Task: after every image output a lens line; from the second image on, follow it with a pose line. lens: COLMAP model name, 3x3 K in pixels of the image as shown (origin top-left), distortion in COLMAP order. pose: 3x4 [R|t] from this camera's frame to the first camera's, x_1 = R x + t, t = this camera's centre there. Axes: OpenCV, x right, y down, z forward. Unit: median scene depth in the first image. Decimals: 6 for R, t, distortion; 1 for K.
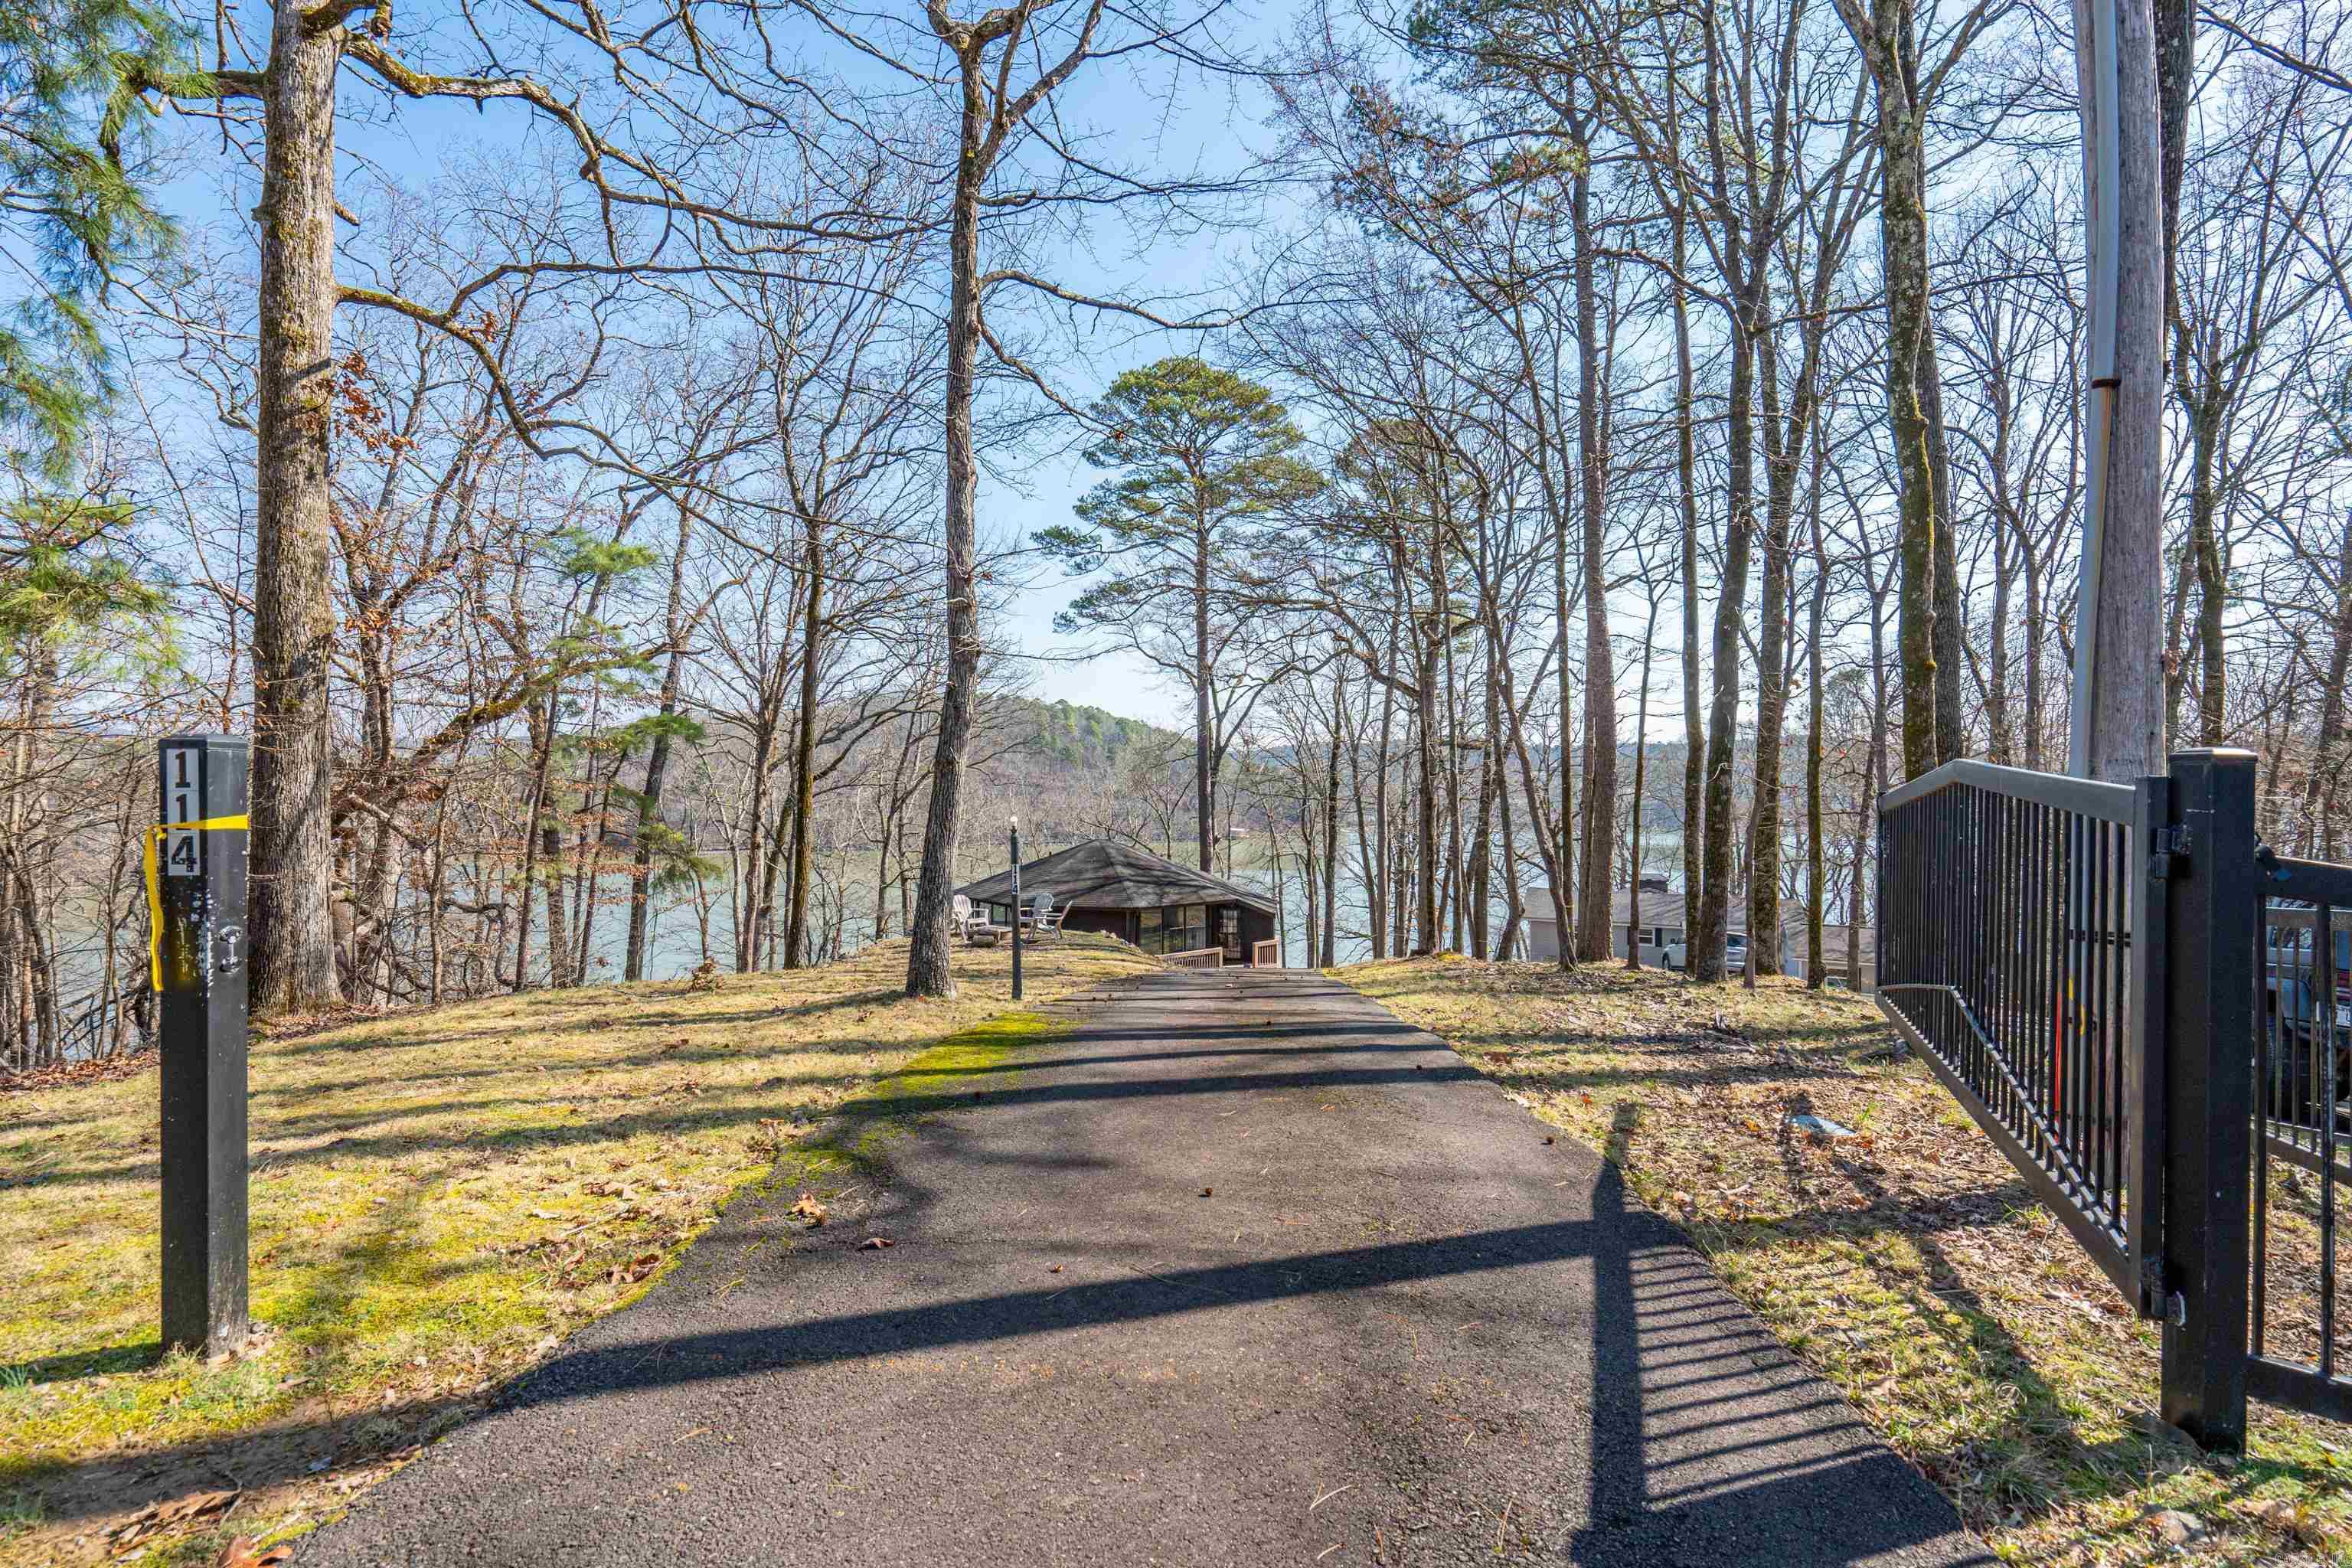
lens RADIAL K [[1110.7, 0, 1182.5], [0, 1110.7, 767.4], [0, 0, 1]] dist [0.001765, 0.000234]
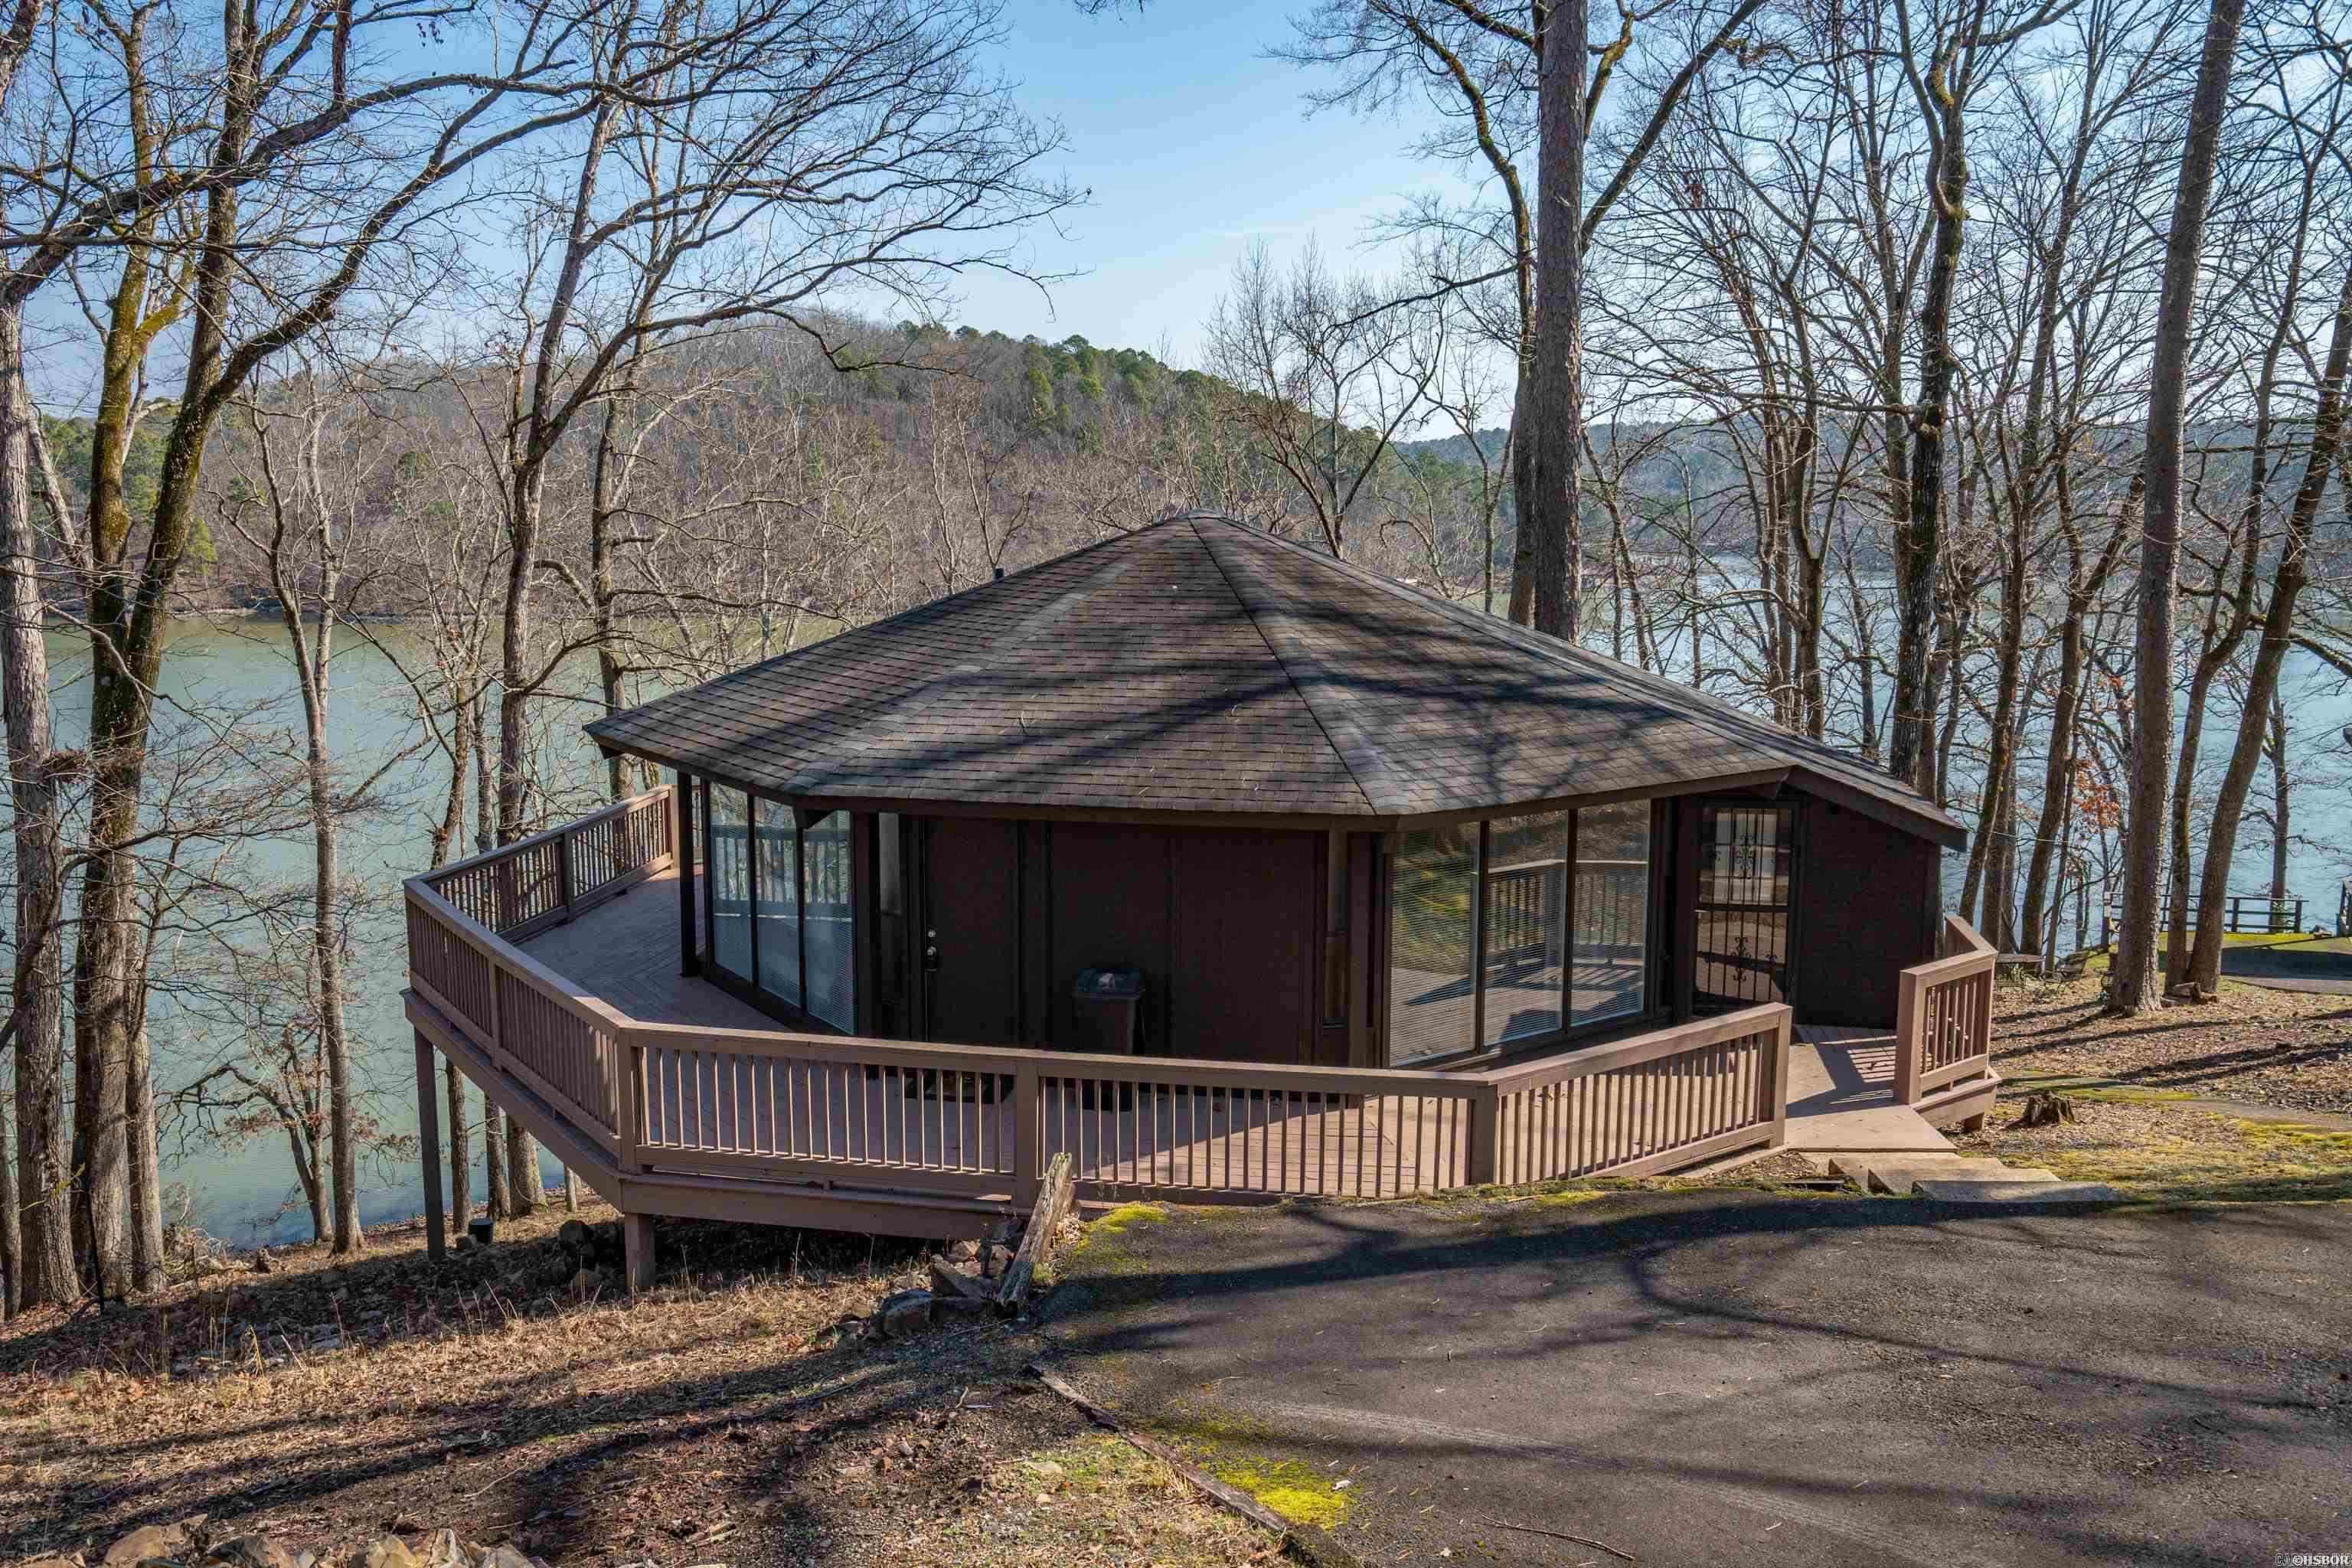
lens RADIAL K [[1915.3, 0, 1176.0], [0, 1915.3, 784.0], [0, 0, 1]] dist [-0.006466, 0.092972]
pose [[0.998310, 0.011419, -0.056977, -0.055949], [-0.002330, 0.987580, 0.157099, 0.058800], [0.058063, -0.156701, 0.985938, 0.588499]]
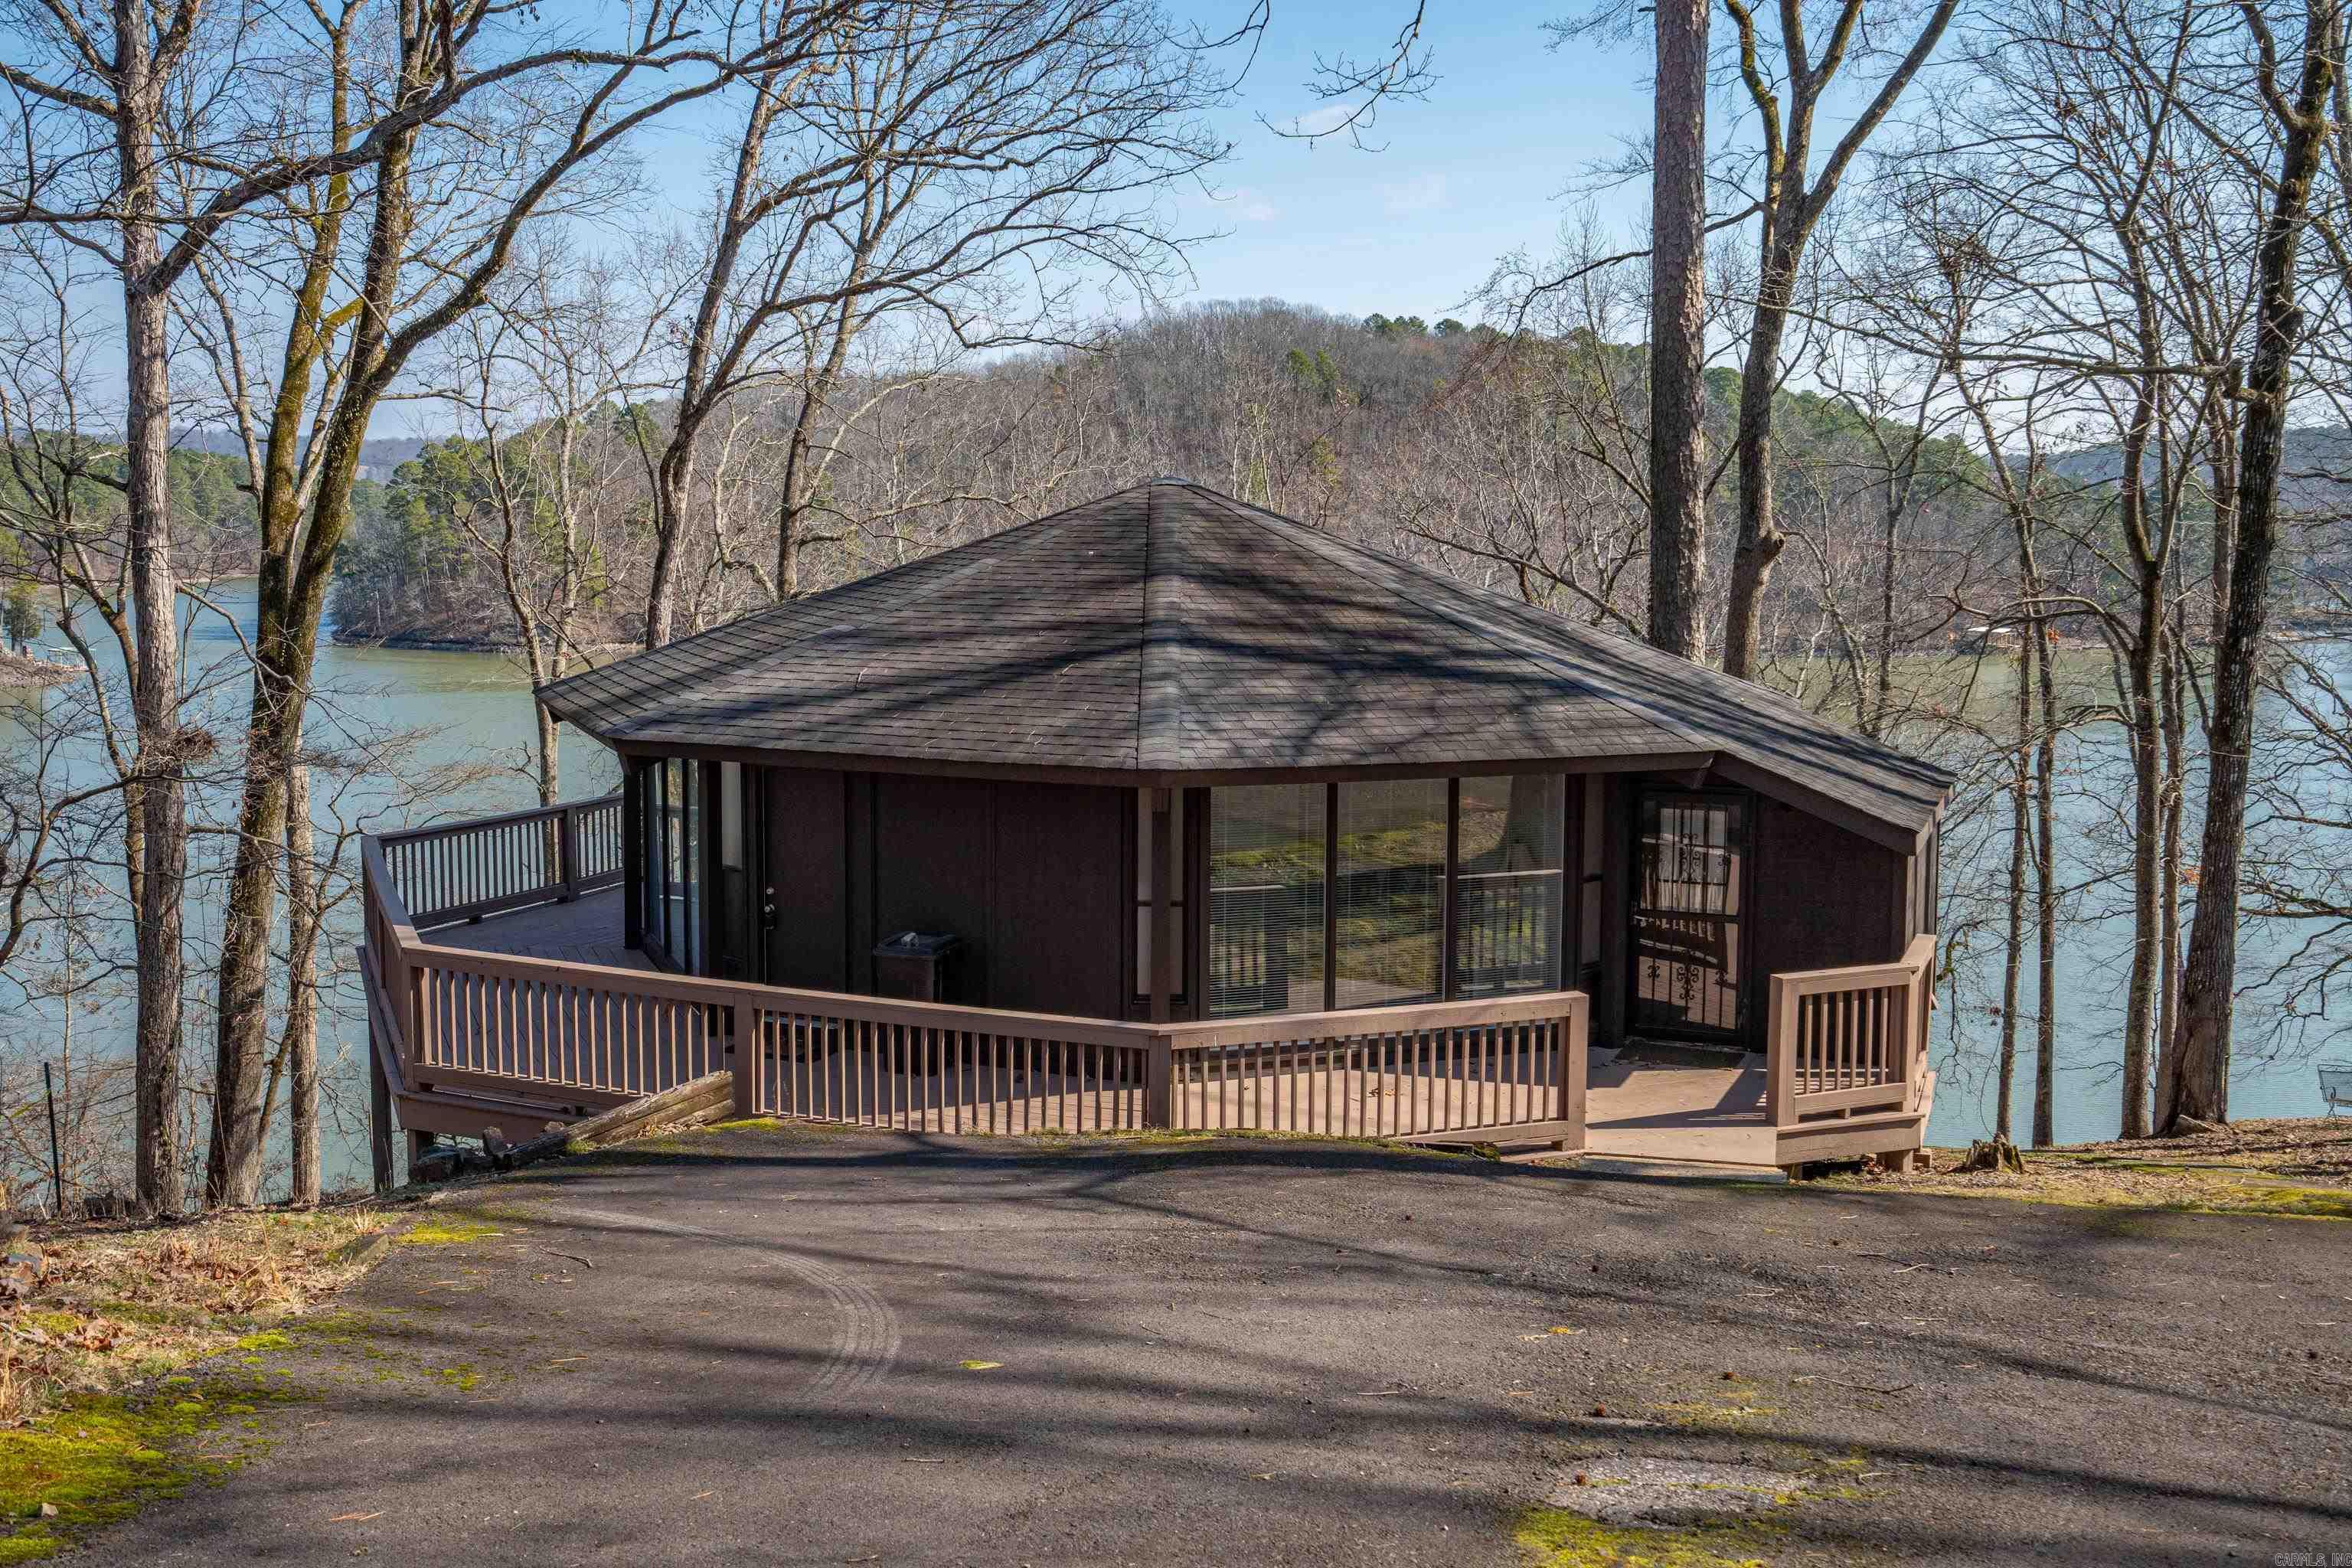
lens RADIAL K [[2332.5, 0, 1142.0], [0, 2332.5, 780.4], [0, 0, 1]] dist [-0.014986, 0.266427]
pose [[0.954338, 0.039045, -0.296167, 0.072746], [-0.004109, 0.993043, 0.117678, 0.072110], [0.298701, -0.111088, 0.947859, 0.549708]]
